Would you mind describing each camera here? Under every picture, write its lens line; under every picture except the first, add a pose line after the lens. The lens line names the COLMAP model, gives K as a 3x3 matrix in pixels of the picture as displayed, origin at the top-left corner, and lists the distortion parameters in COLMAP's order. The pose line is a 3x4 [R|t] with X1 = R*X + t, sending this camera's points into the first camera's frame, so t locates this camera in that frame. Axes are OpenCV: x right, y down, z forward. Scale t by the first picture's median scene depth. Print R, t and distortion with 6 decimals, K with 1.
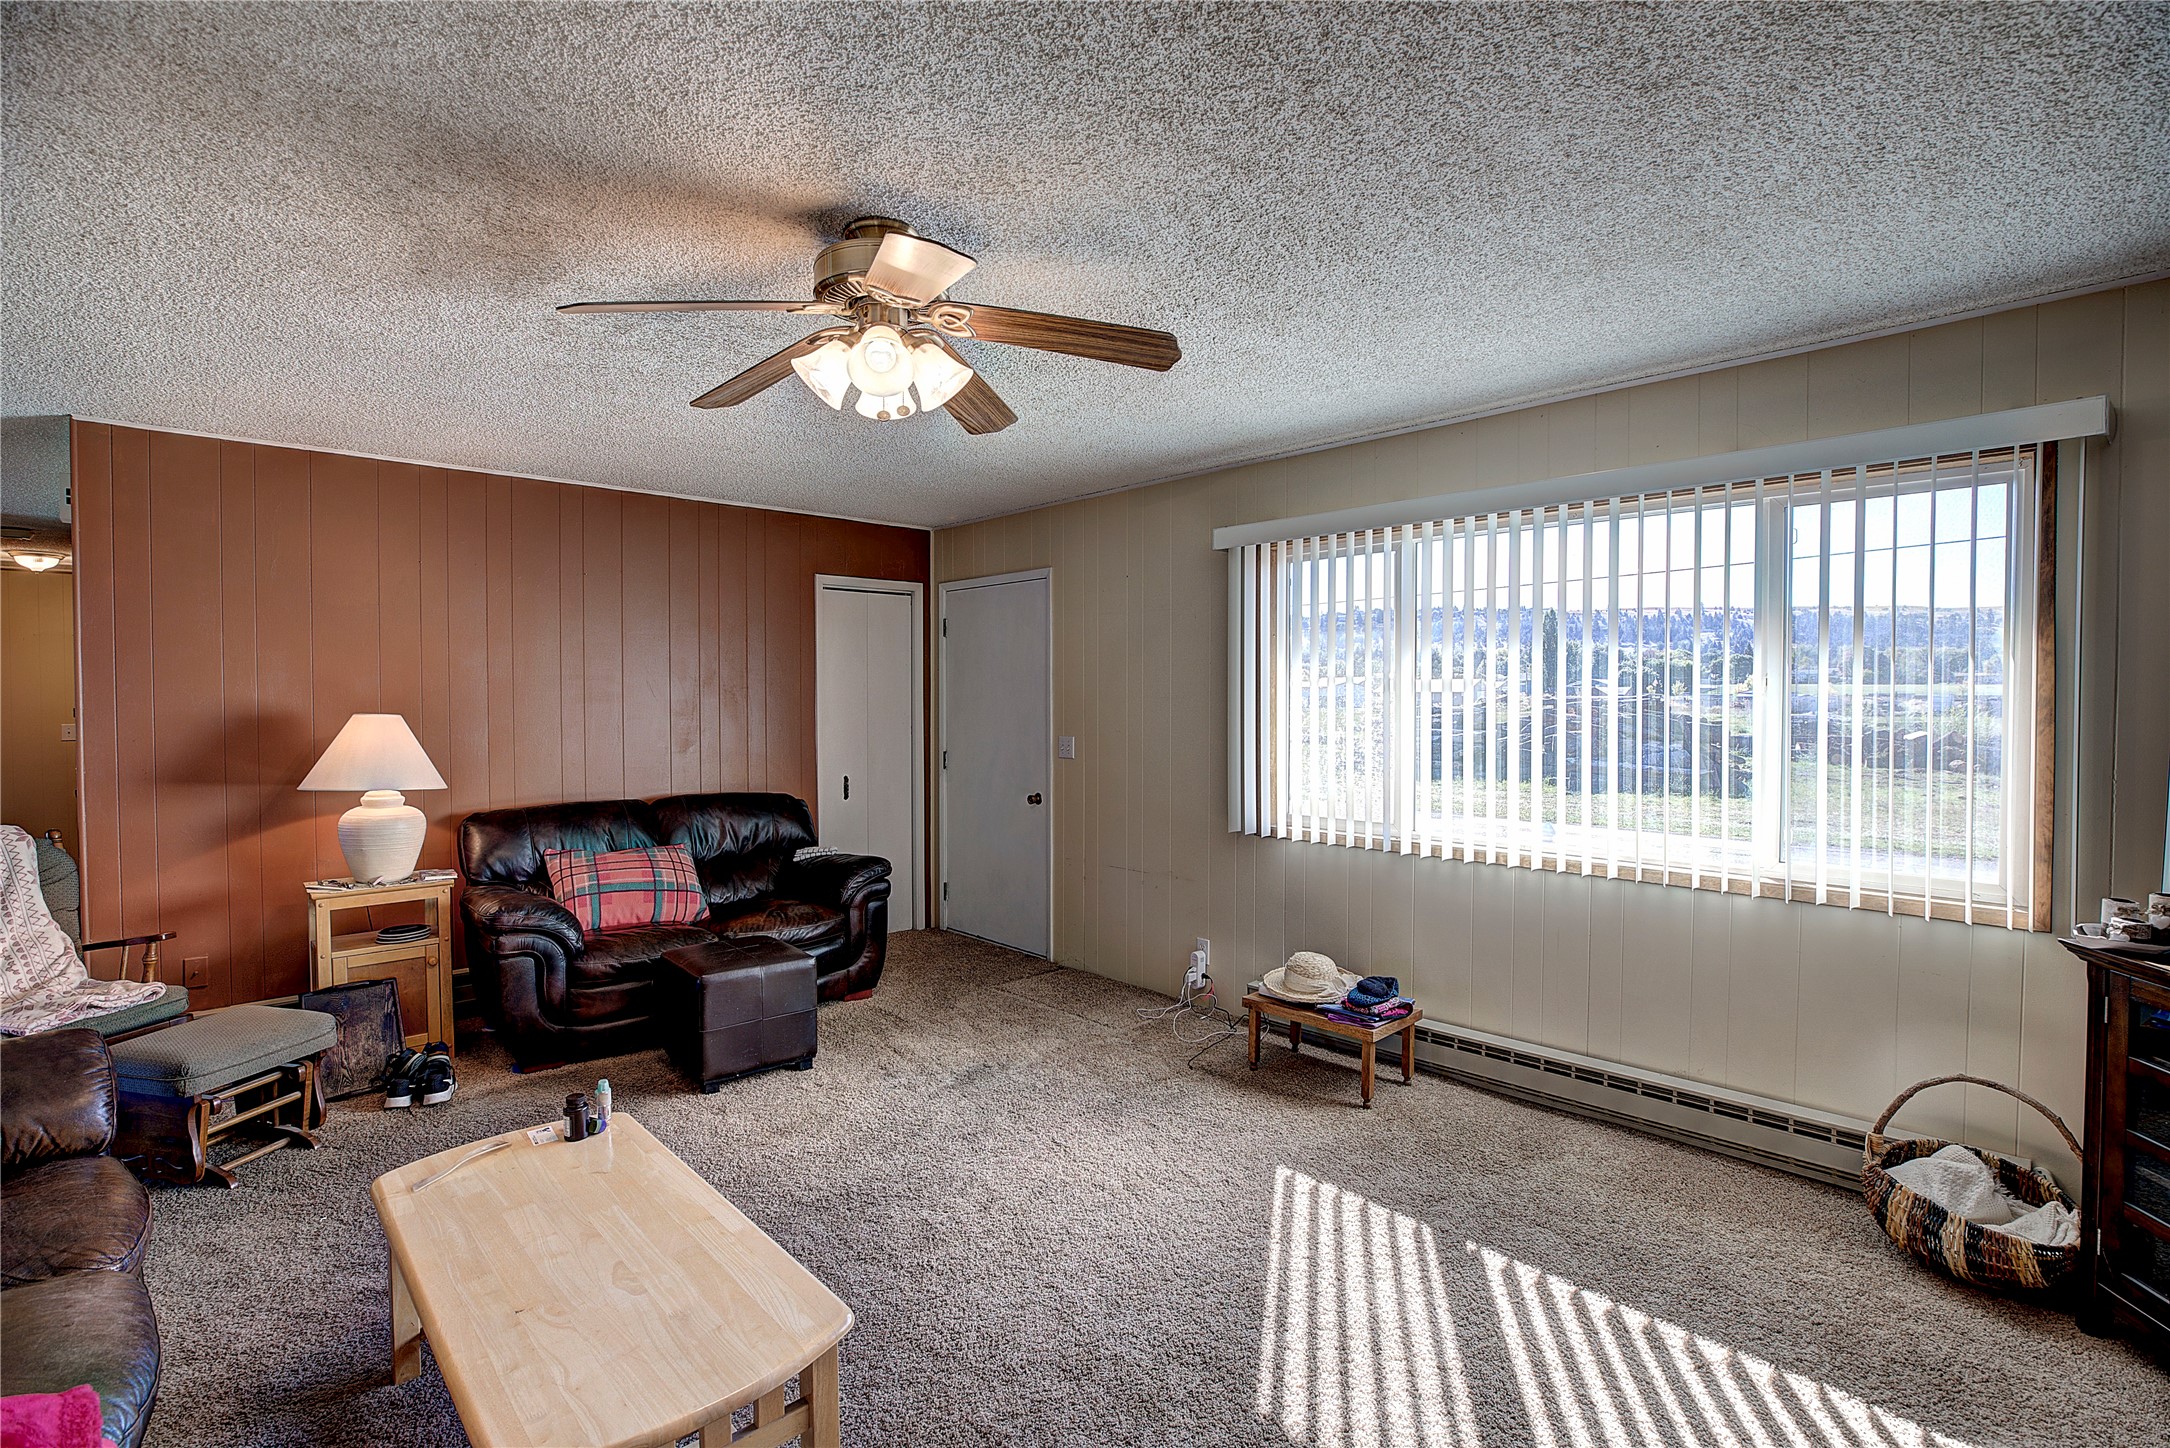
lens RADIAL K [[984.7, 0, 1079.0], [0, 984.7, 720.9], [0, 0, 1]] dist [-0.045261, 0.012817]
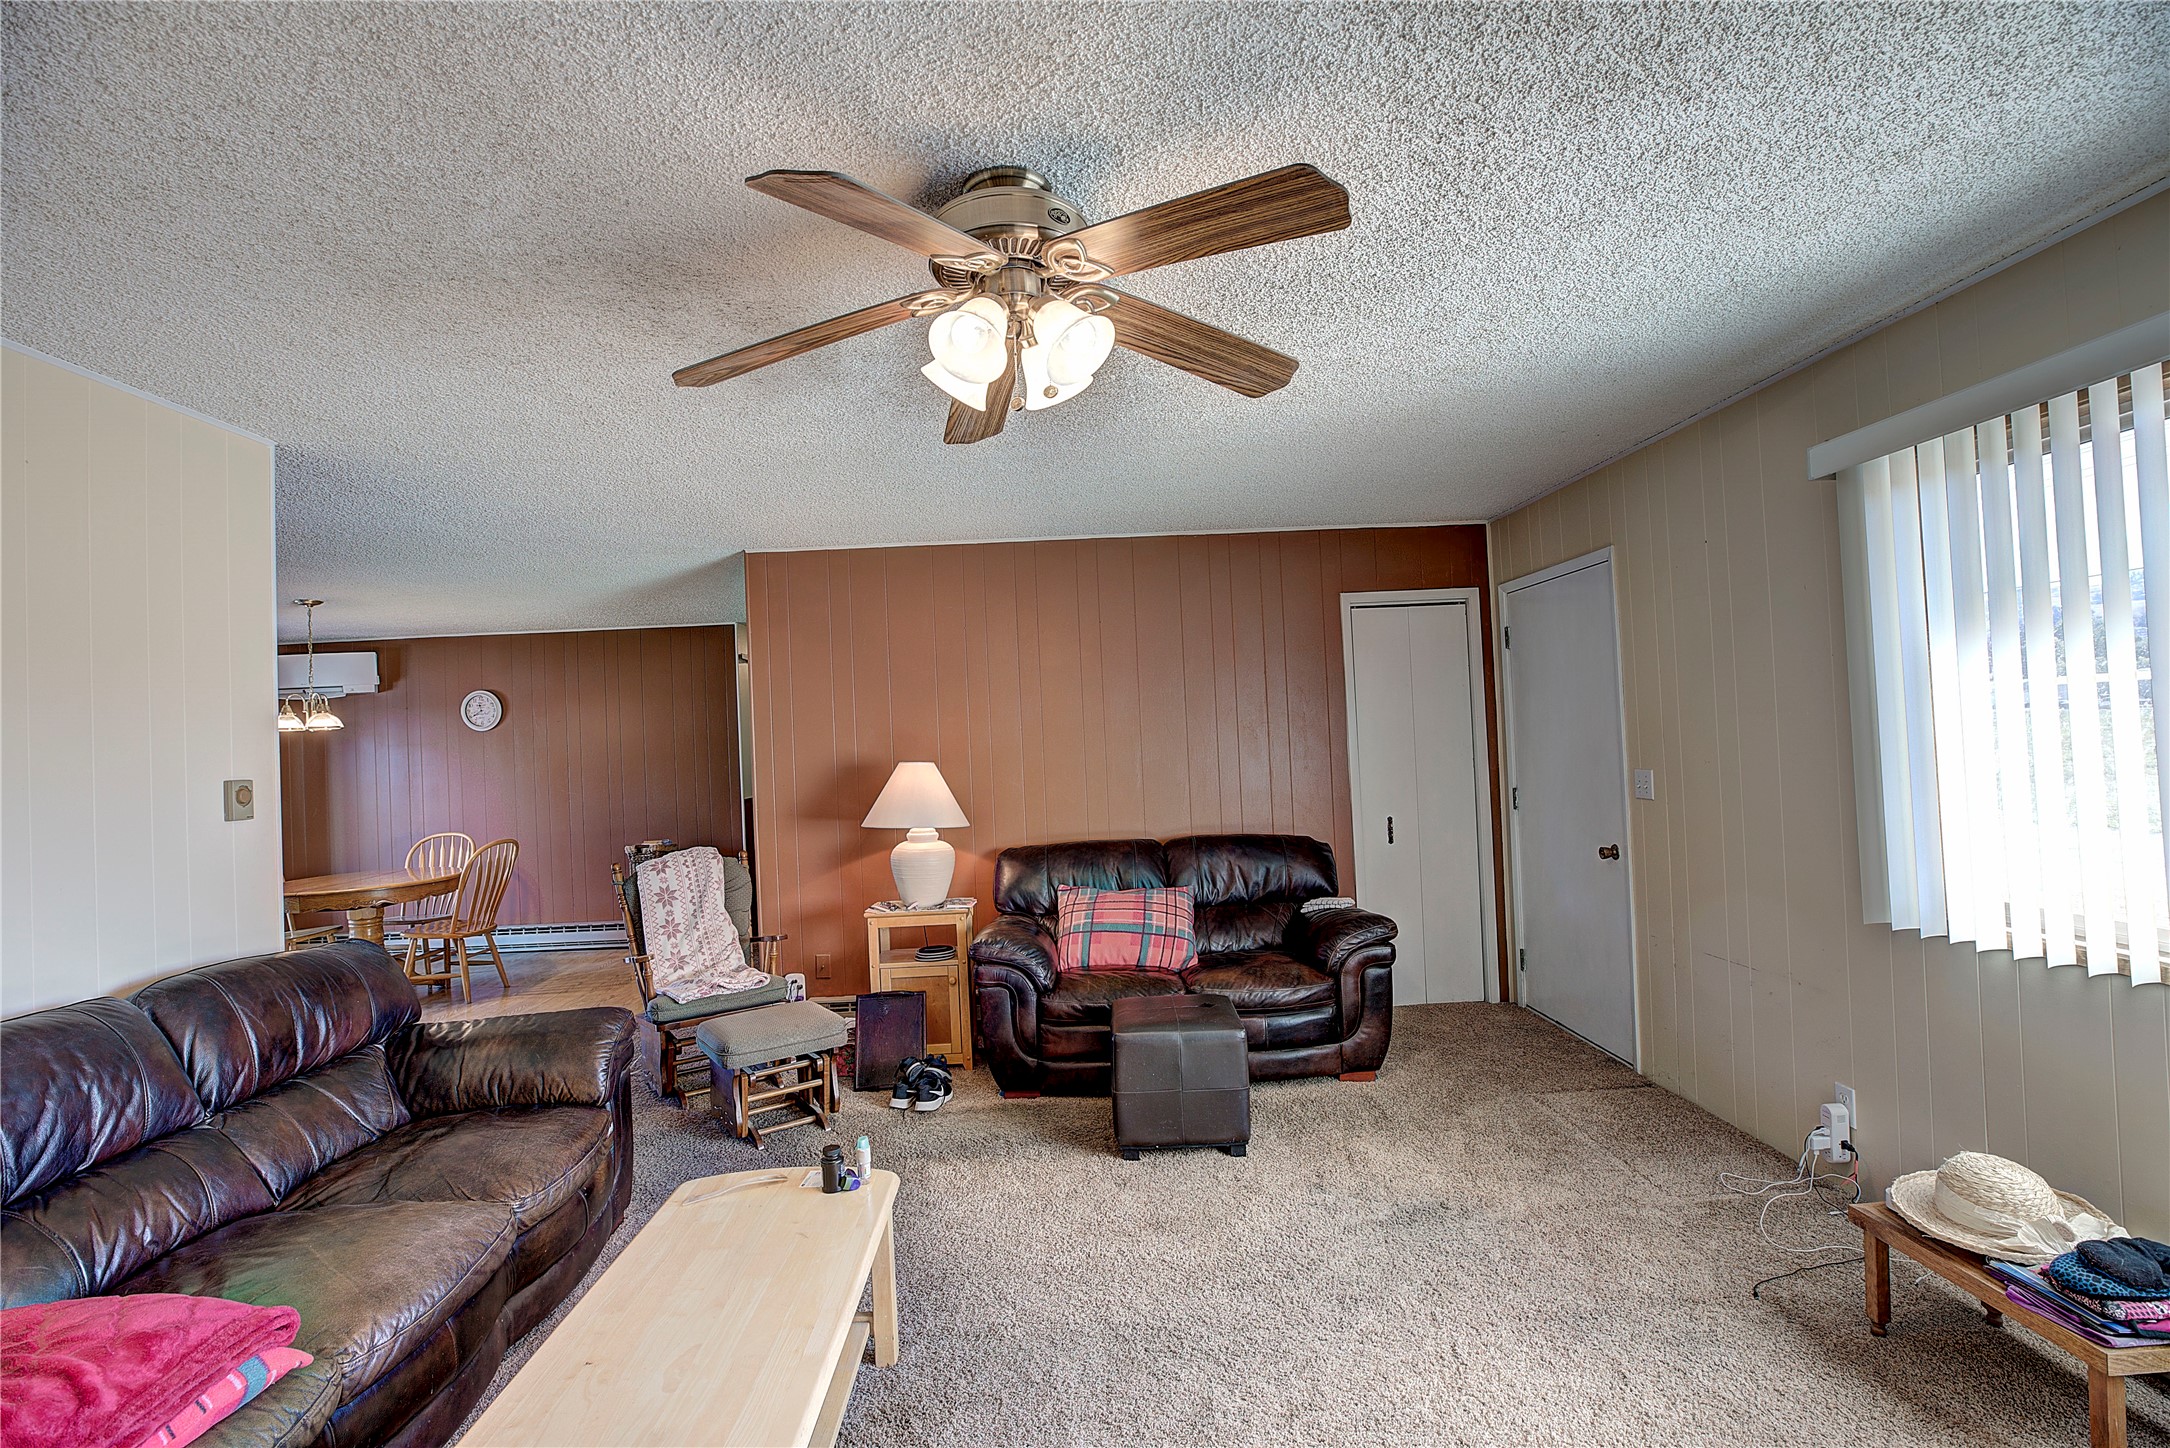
lens RADIAL K [[984.7, 0, 1078.7], [0, 984.7, 720.0], [0, 0, 1]] dist [-0.045261, 0.012817]
pose [[0.745023, -0.045844, -0.665462, 0.215832], [0.027843, 0.998903, -0.037642, -0.007740], [0.666457, 0.009516, 0.745482, 0.239631]]
